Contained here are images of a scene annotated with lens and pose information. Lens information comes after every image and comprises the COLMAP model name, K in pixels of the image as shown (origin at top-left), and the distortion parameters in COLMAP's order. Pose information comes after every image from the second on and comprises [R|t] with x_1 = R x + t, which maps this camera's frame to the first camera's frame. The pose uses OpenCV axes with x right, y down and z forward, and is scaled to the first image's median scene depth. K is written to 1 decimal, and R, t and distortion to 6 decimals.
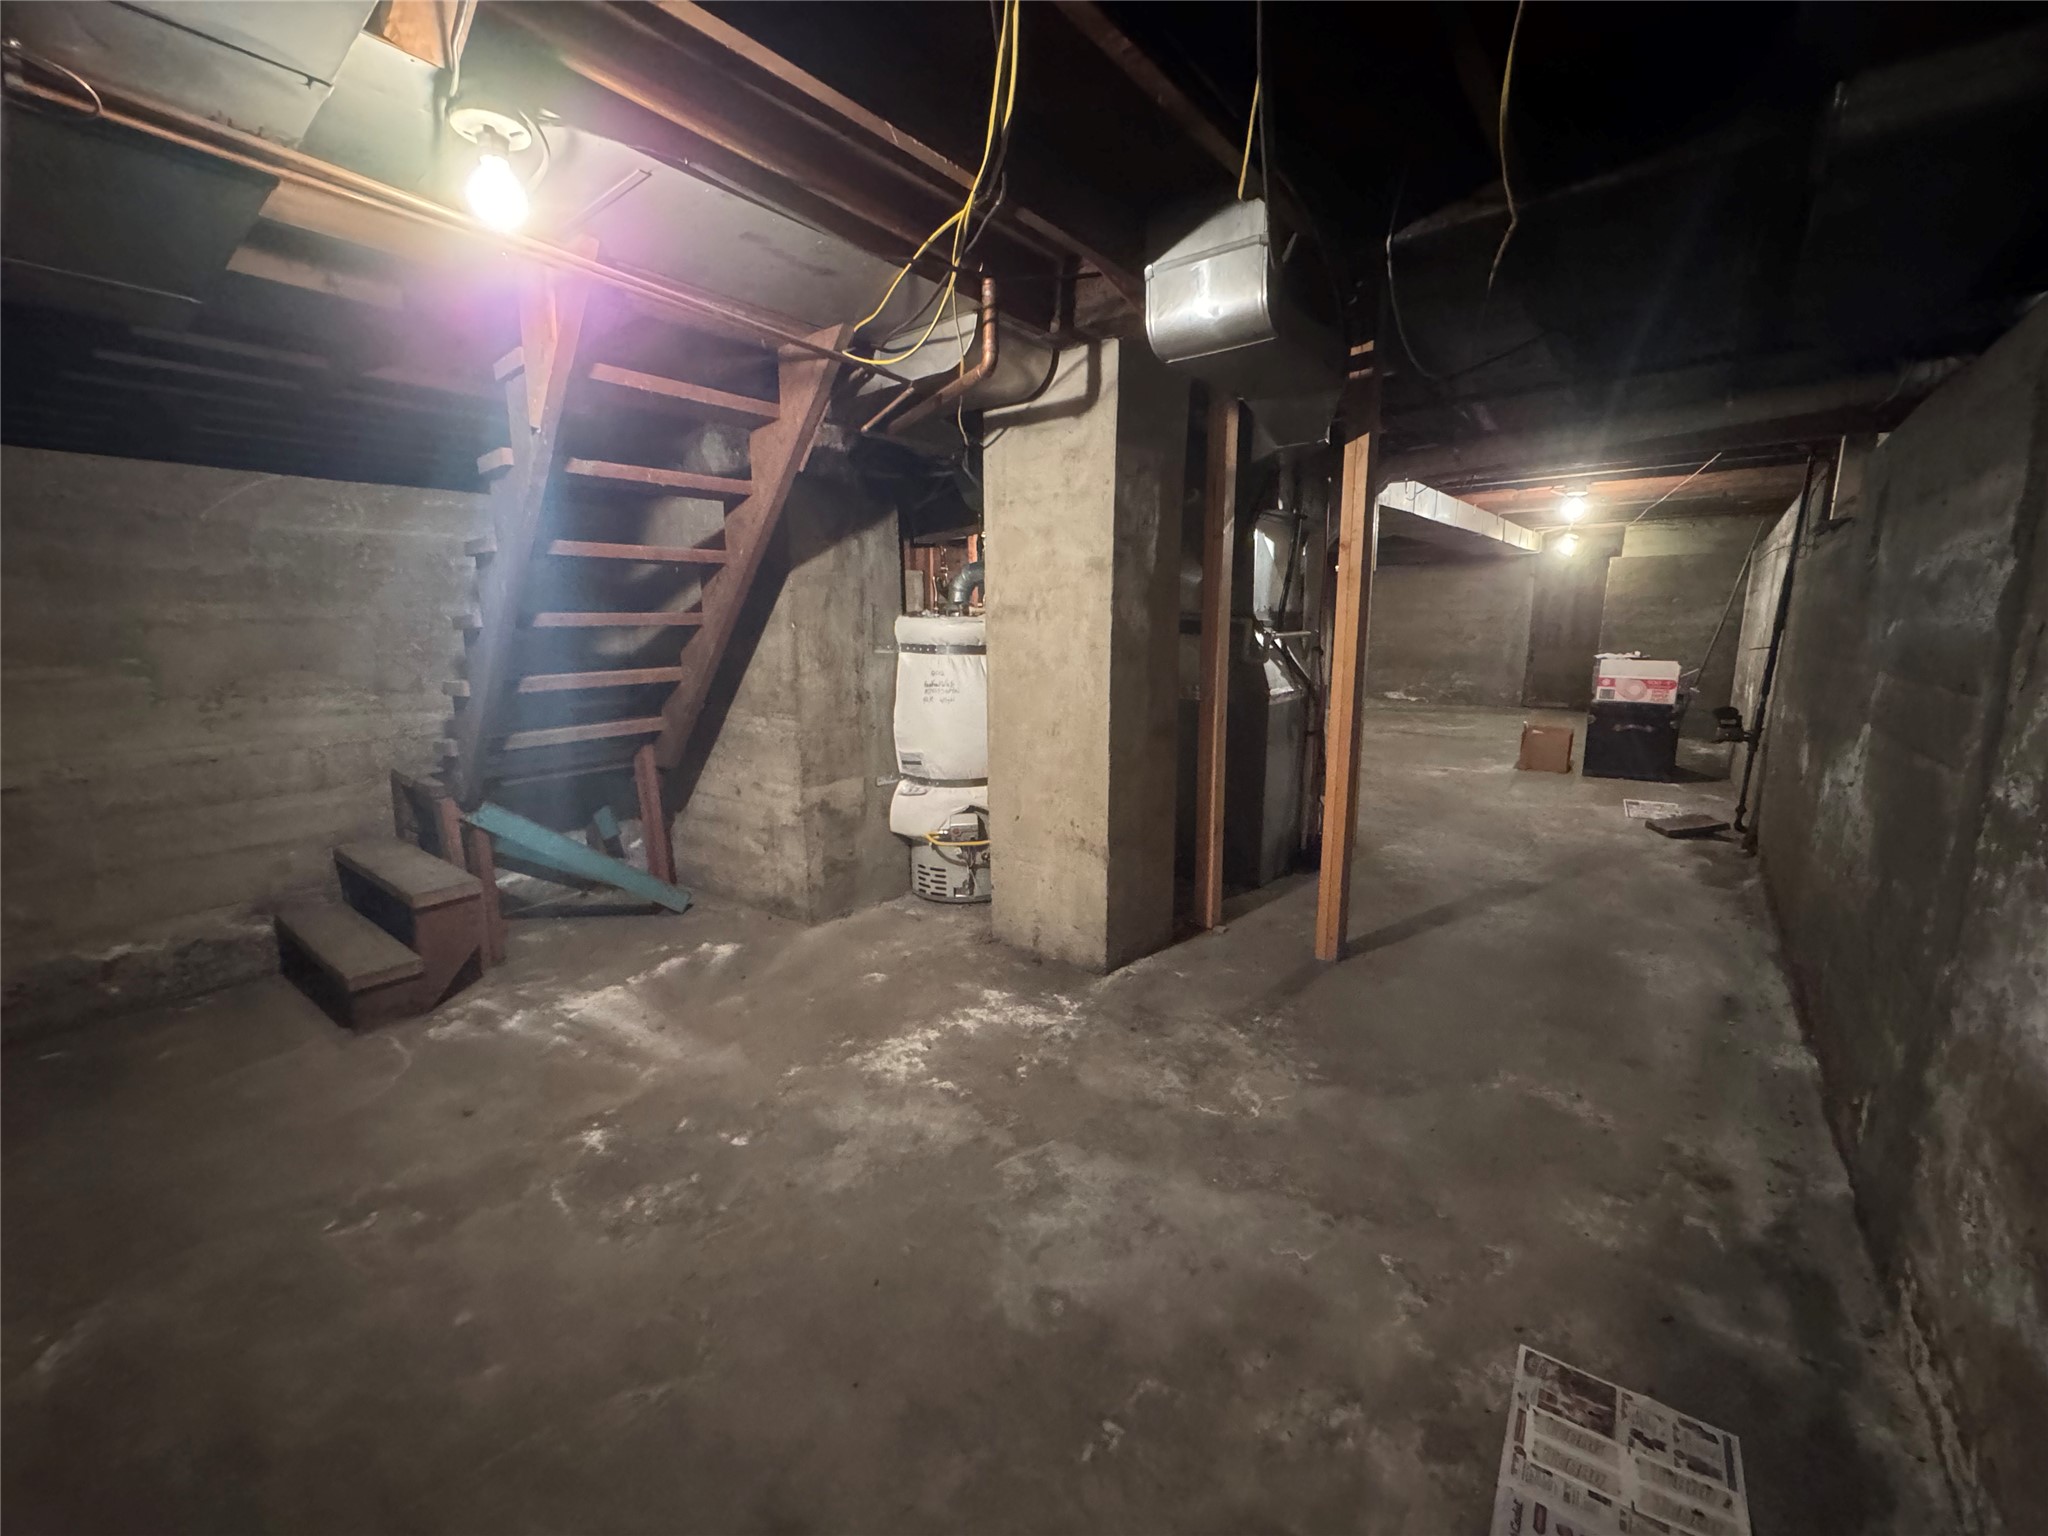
lens RADIAL K [[814.1, 0, 1022.8], [0, 814.1, 769.9], [0, 0, 1]] dist [-0.005603, 0.000596]
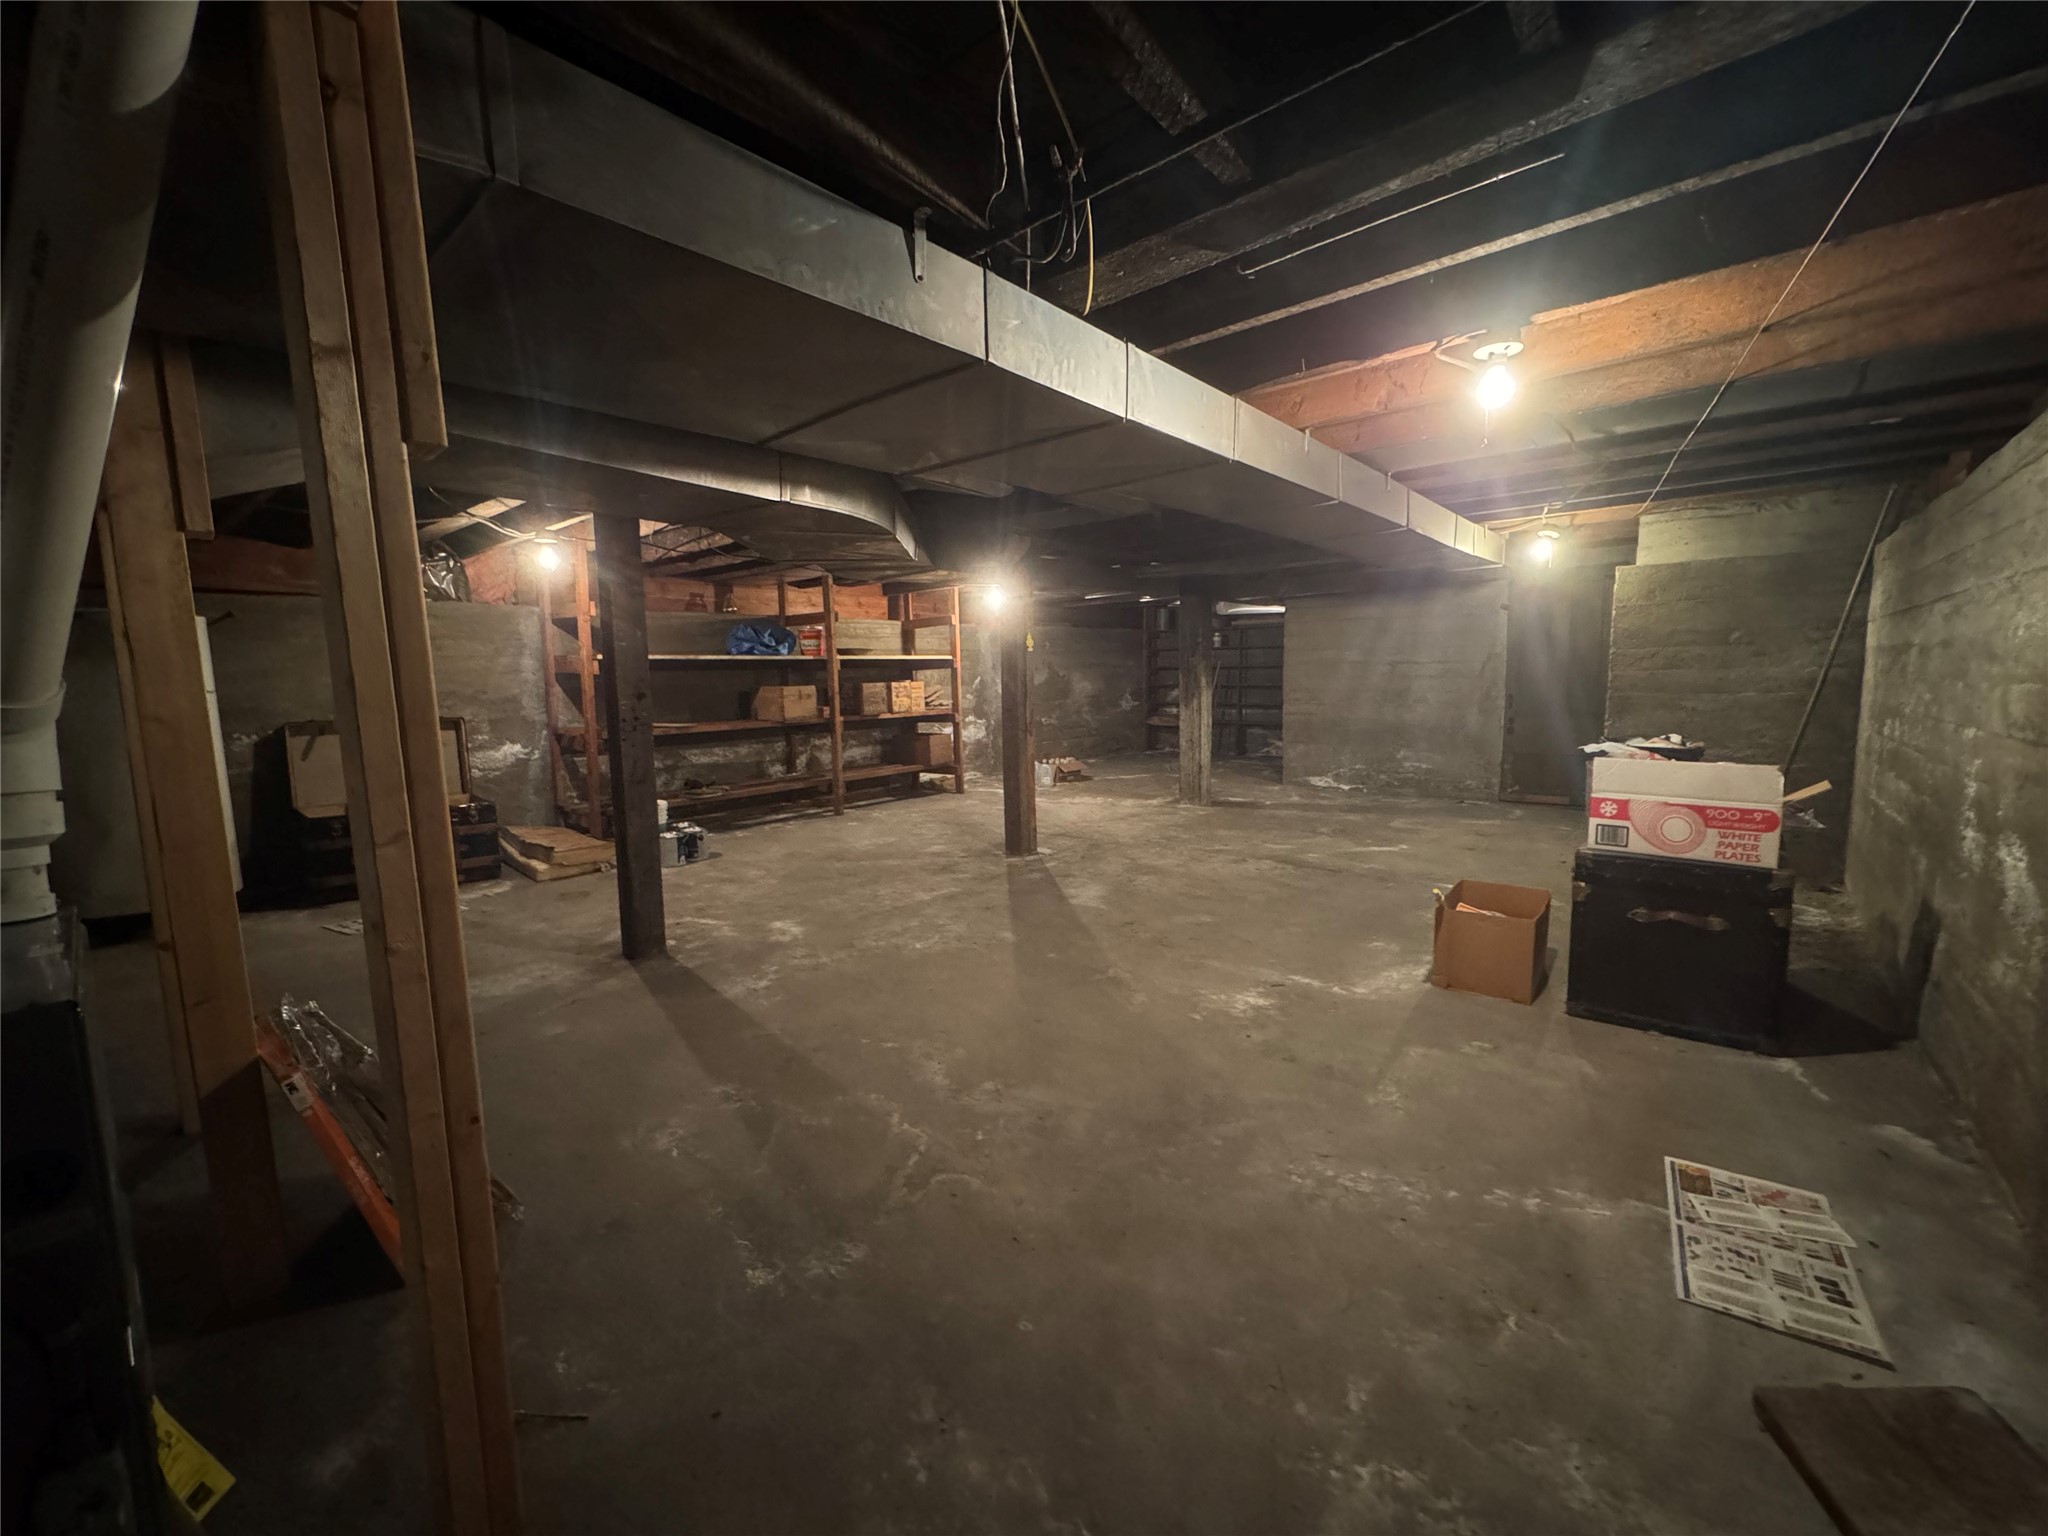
lens RADIAL K [[814.1, 0, 1022.6], [0, 814.1, 775.1], [0, 0, 1]] dist [-0.005603, 0.000596]
pose [[0.999633, -0.005971, -0.026421, 0.977356], [0.004231, 0.997847, -0.065455, -0.234712], [0.026755, 0.065319, 0.997506, 1.304150]]
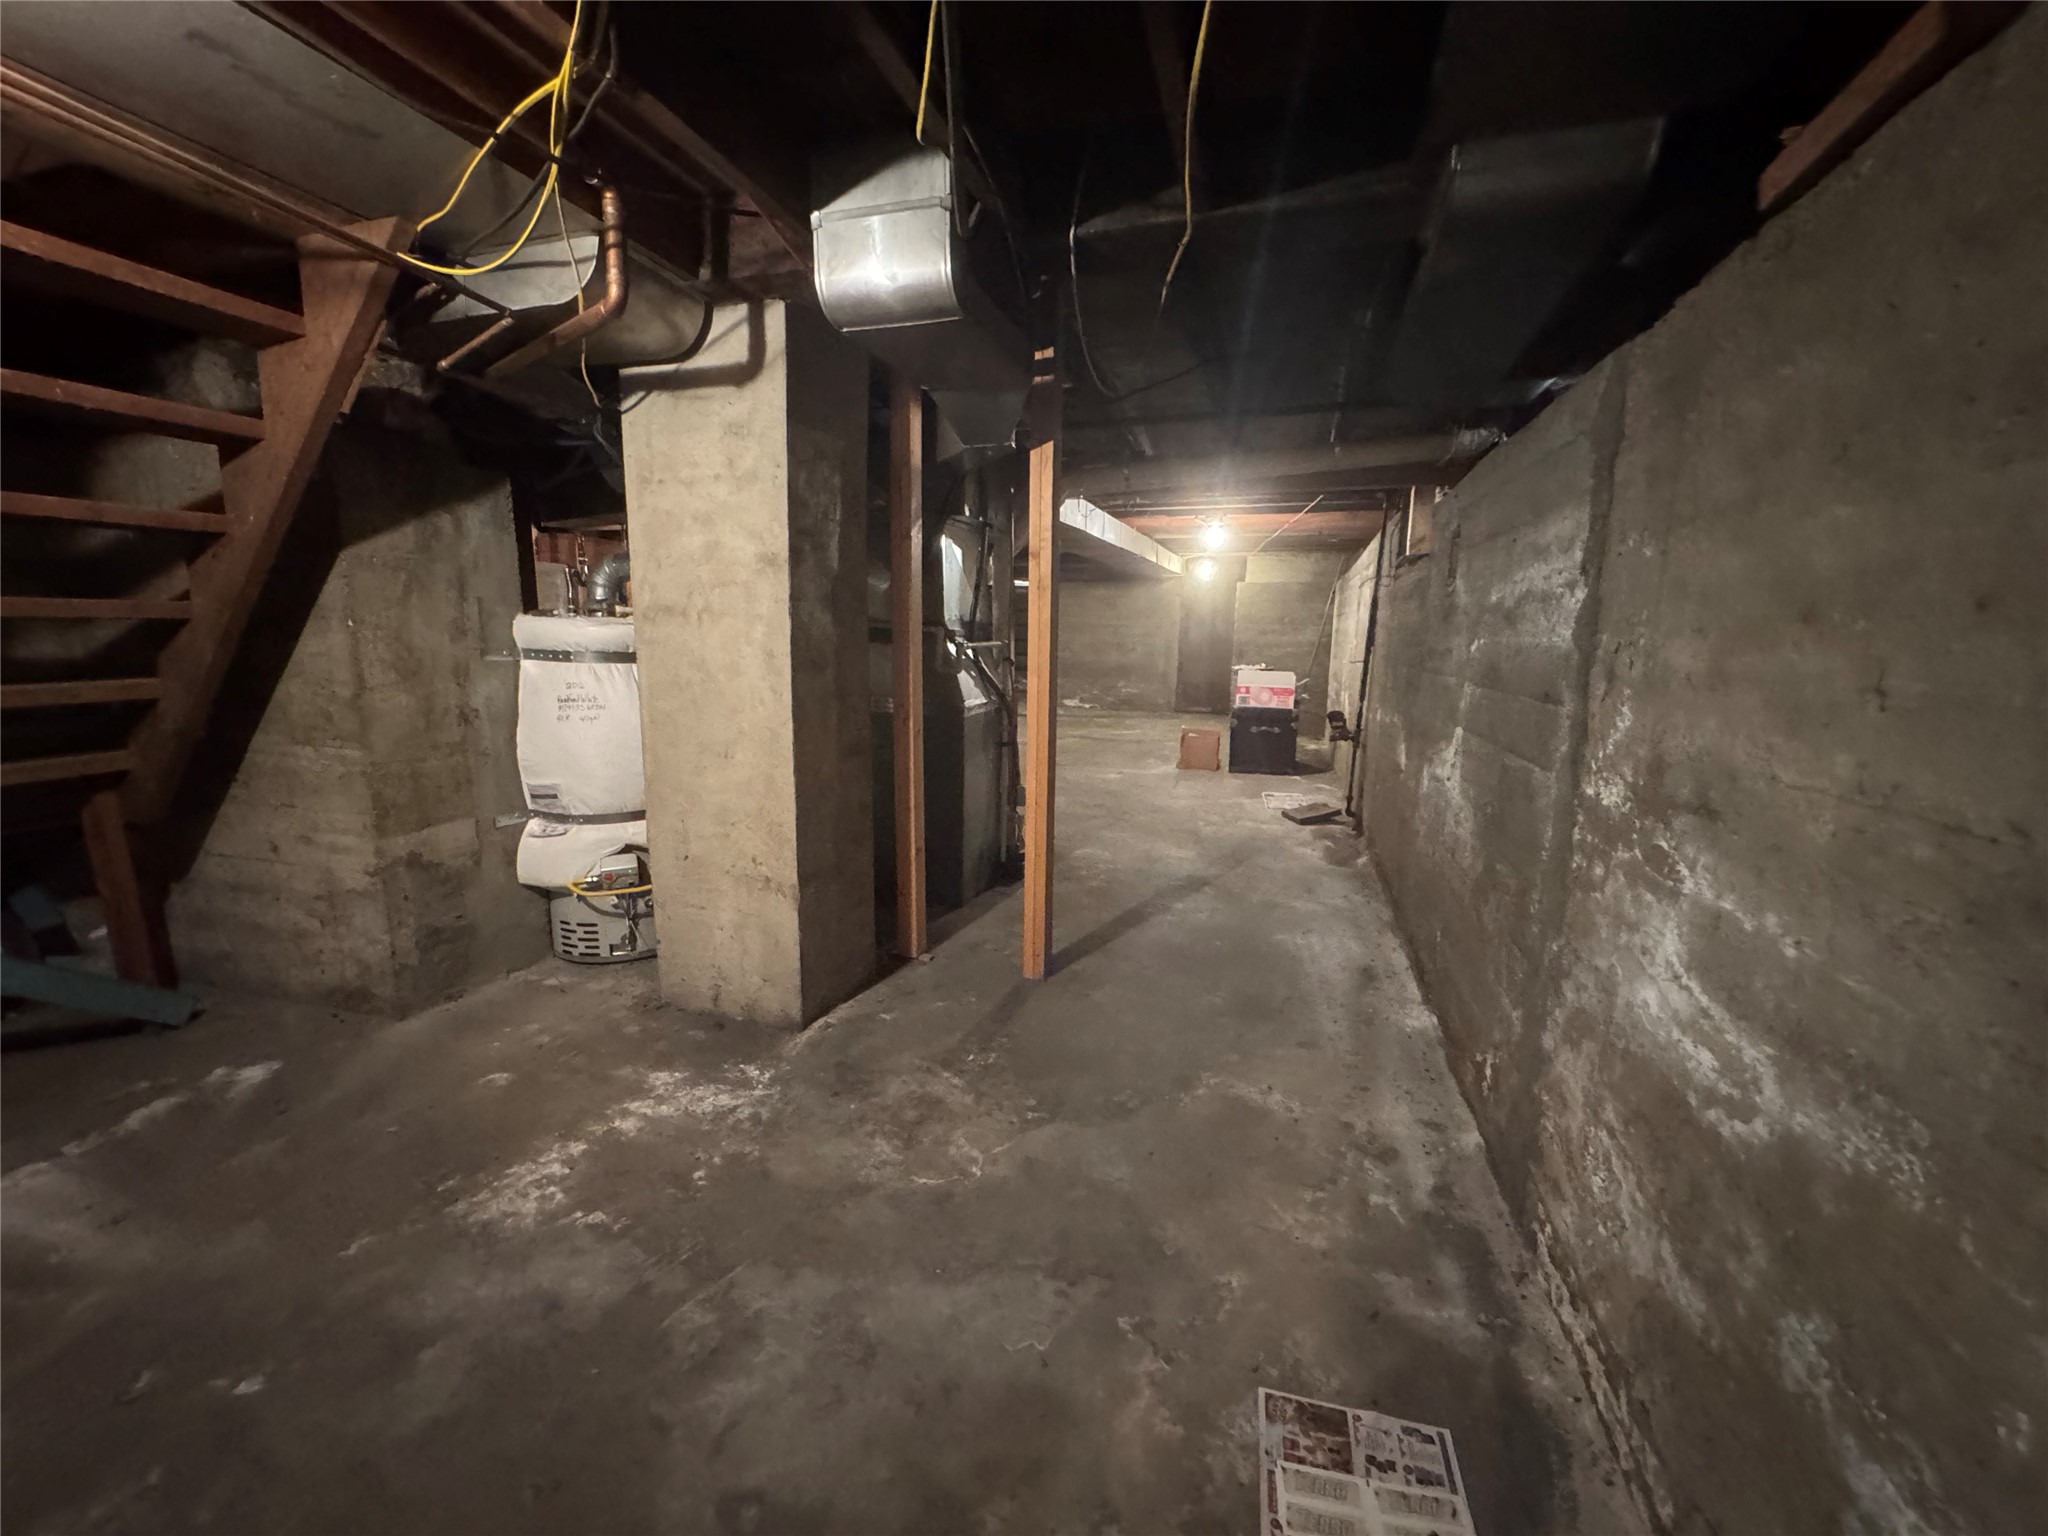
lens RADIAL K [[814.1, 0, 1021.7], [0, 814.1, 769.6], [0, 0, 1]] dist [-0.005603, 0.000596]
pose [[0.931571, -0.040559, 0.361290, 0.019490], [0.044402, 0.999011, -0.002340, -0.017085], [-0.360838, 0.018222, 0.932450, 0.105529]]
